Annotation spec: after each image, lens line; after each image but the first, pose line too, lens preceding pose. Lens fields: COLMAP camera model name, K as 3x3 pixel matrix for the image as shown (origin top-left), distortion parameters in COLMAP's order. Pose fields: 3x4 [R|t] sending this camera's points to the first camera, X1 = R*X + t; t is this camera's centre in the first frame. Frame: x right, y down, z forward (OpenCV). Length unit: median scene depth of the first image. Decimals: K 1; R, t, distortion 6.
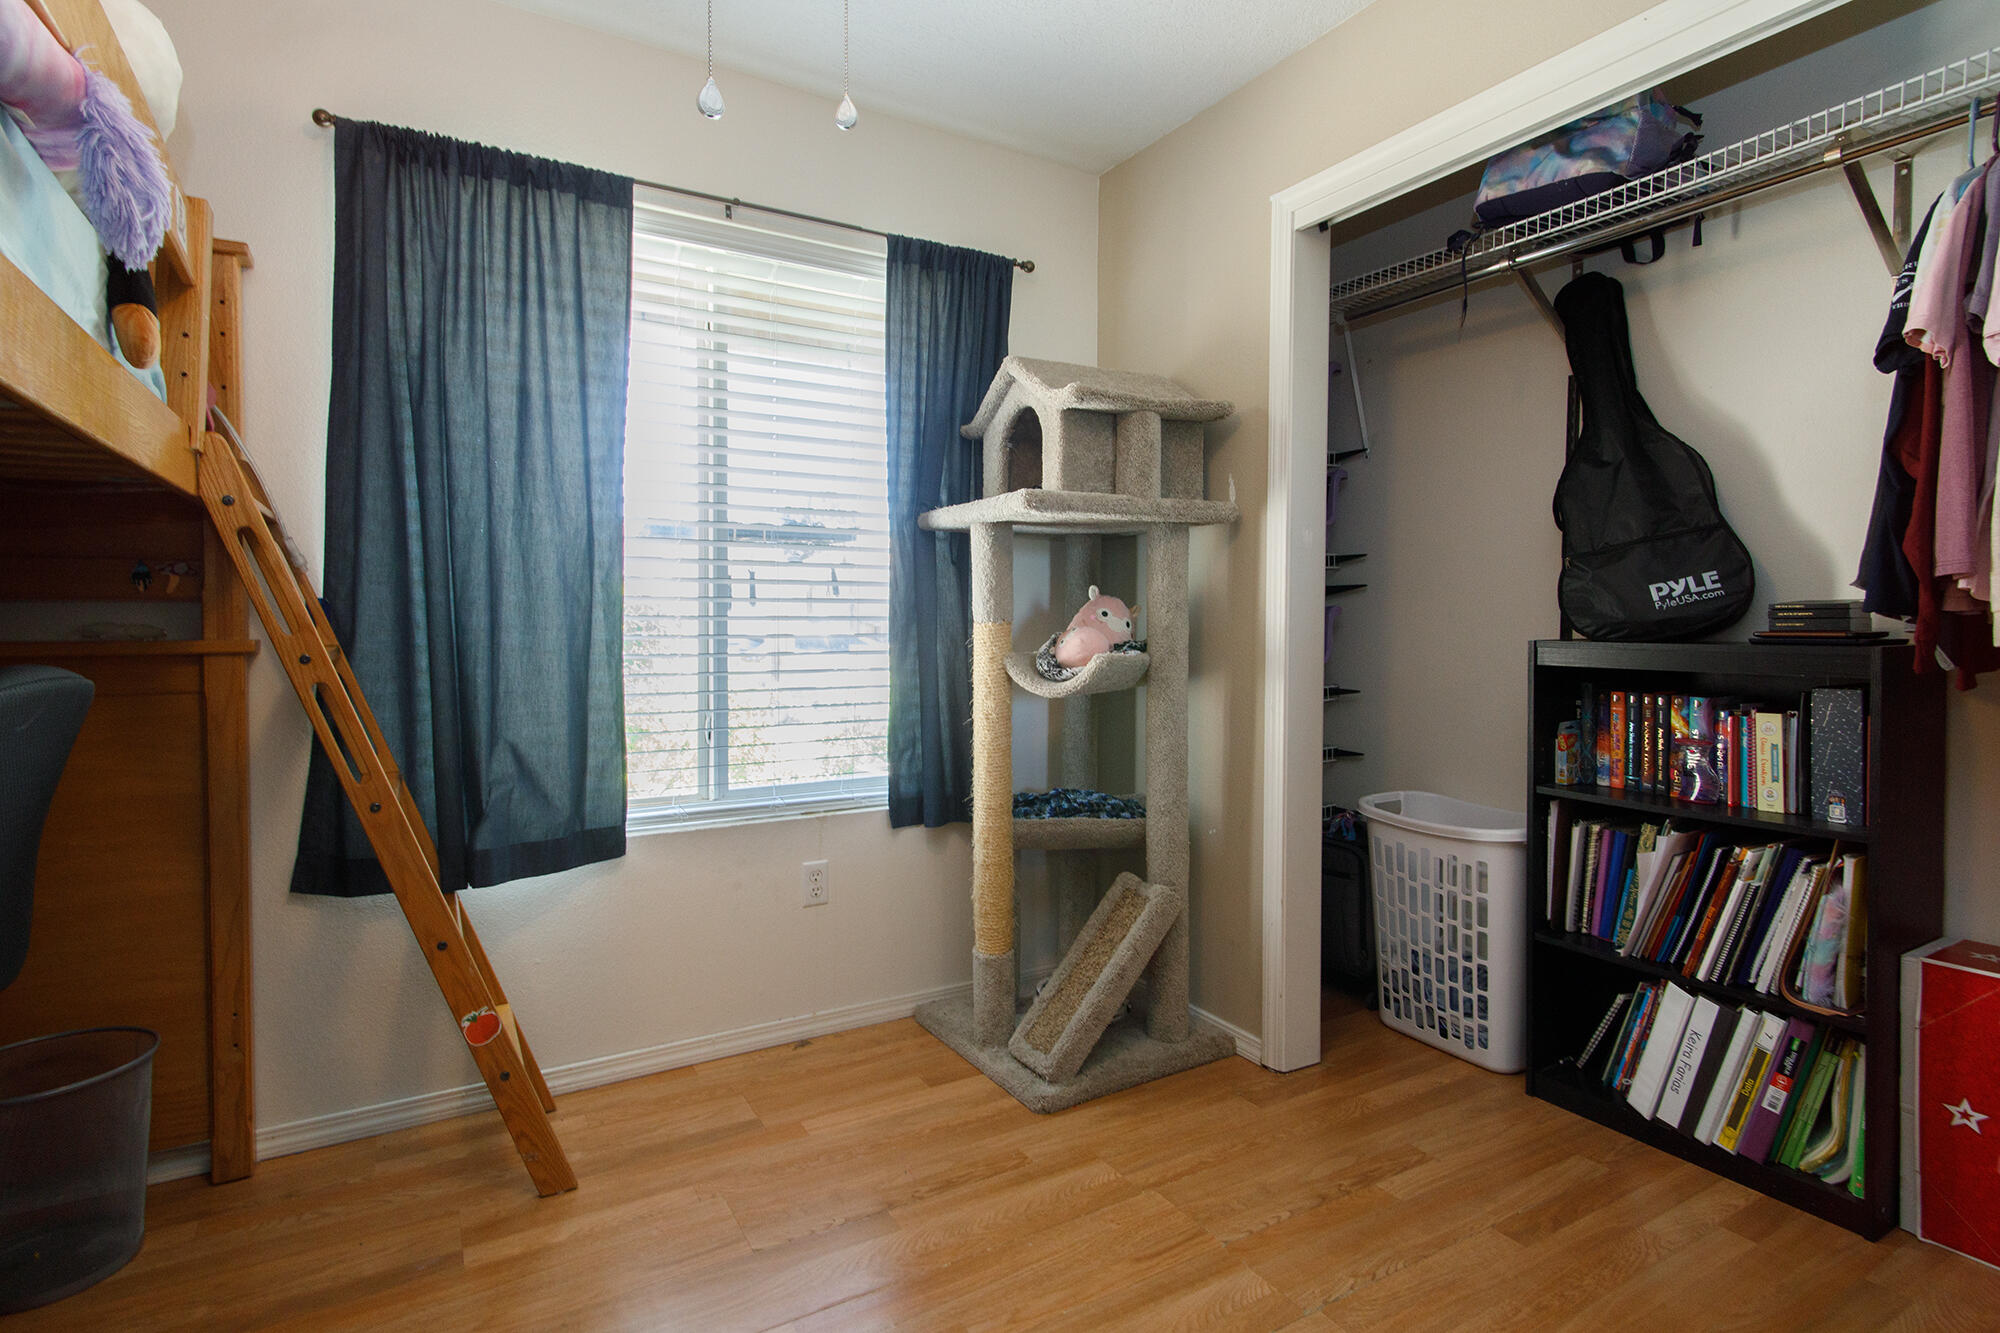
lens RADIAL K [[944.7, 0, 960.7], [0, 944.7, 658.2], [0, 0, 1]] dist [0.016704, -0.001558]
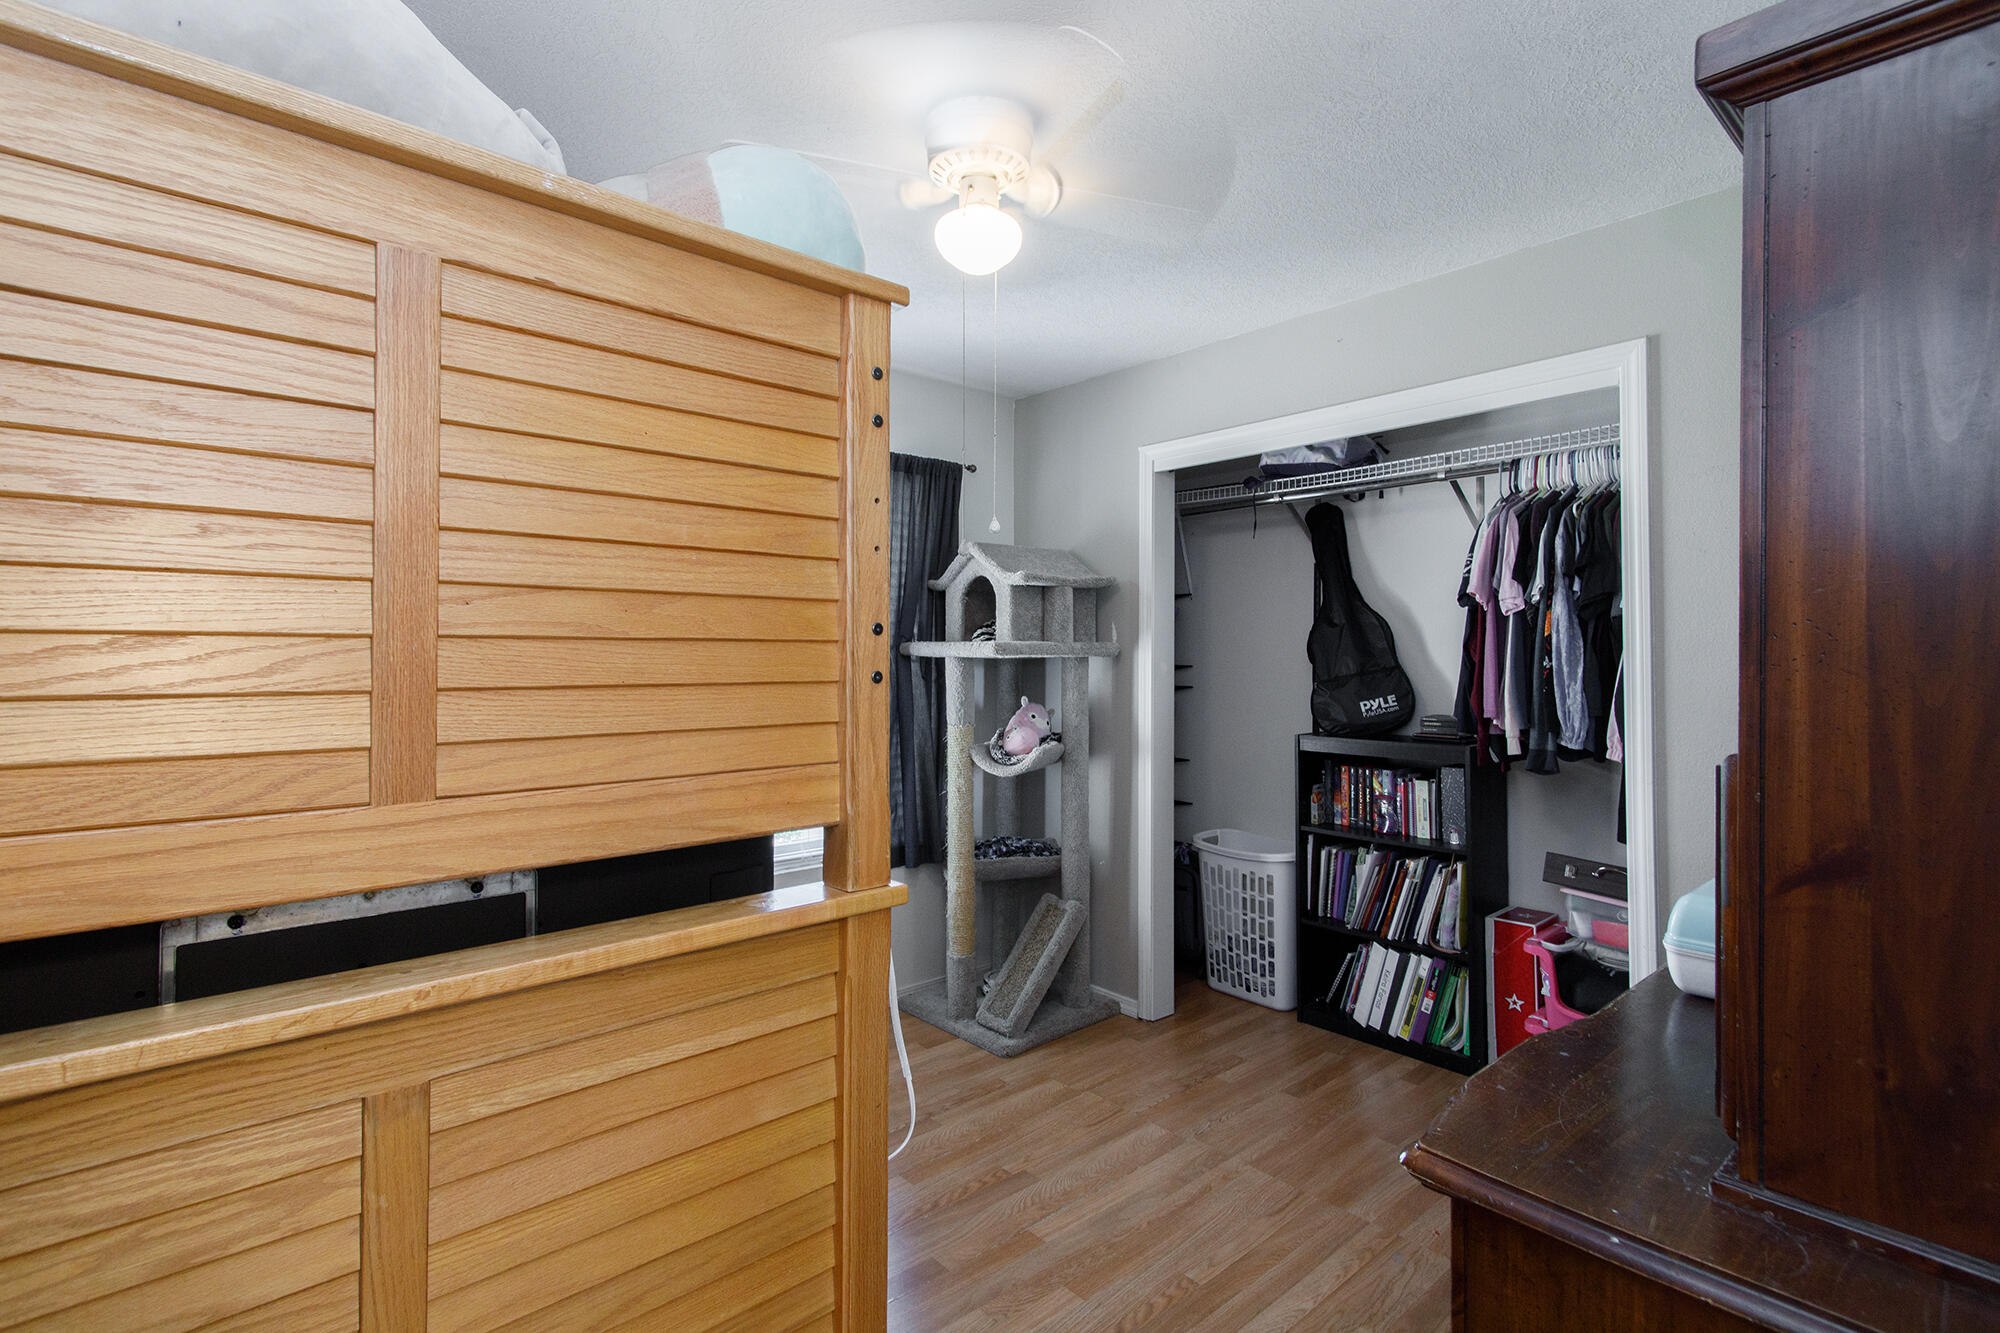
lens RADIAL K [[944.7, 0, 960.7], [0, 944.7, 658.2], [0, 0, 1]] dist [0.016704, -0.001558]
pose [[0.979061, 0.001500, 0.203562, -0.270881], [0.004800, 0.999525, -0.030453, -0.098346], [-0.203511, 0.030792, 0.978588, -0.438255]]
